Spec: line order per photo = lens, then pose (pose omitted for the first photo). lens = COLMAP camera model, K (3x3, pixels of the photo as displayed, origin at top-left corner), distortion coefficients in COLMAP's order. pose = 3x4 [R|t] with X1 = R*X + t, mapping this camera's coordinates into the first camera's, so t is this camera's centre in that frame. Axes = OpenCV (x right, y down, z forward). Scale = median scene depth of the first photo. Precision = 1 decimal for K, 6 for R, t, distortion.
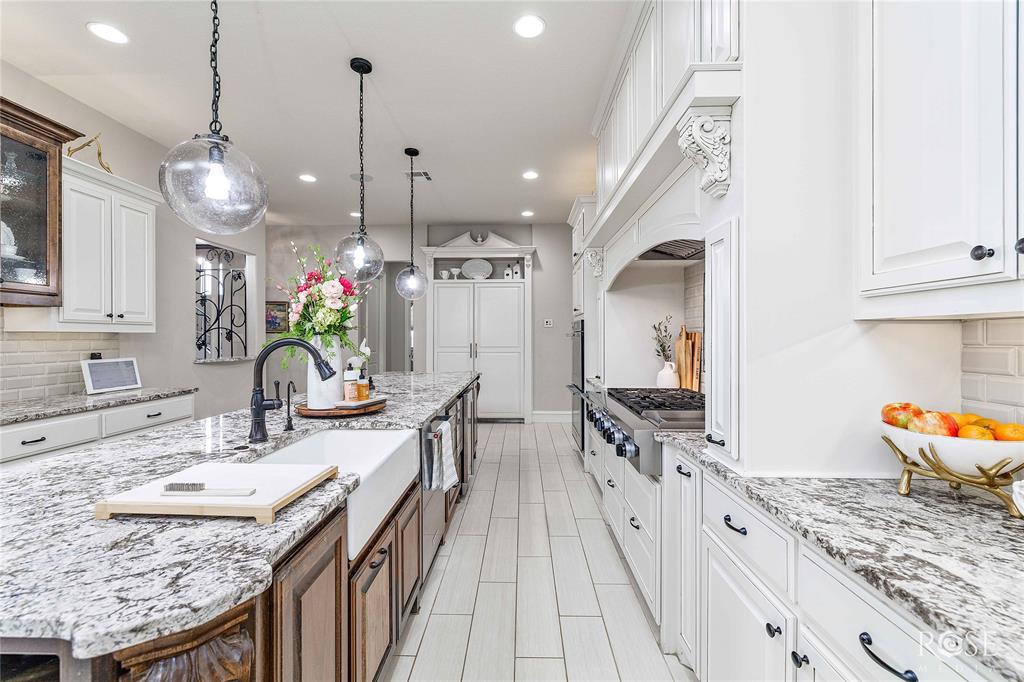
lens RADIAL K [[428.9, 0, 511.6], [0, 428.9, 339.0], [0, 0, 1]] dist [0.000278, 0.000120]
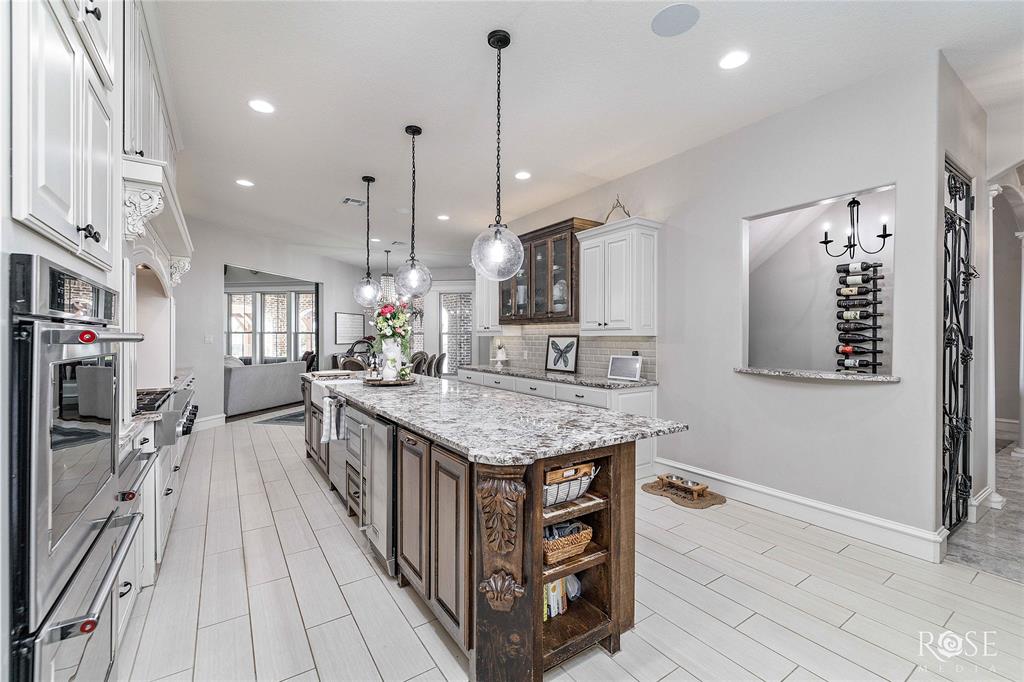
lens RADIAL K [[428.9, 0, 511.6], [0, 428.9, 339.0], [0, 0, 1]] dist [0.000278, 0.000120]
pose [[-0.817811, 0.003945, -0.575473, 0.135938], [-0.000322, 0.999973, 0.007312, -0.016323], [0.575487, 0.006165, -0.817788, 1.984446]]
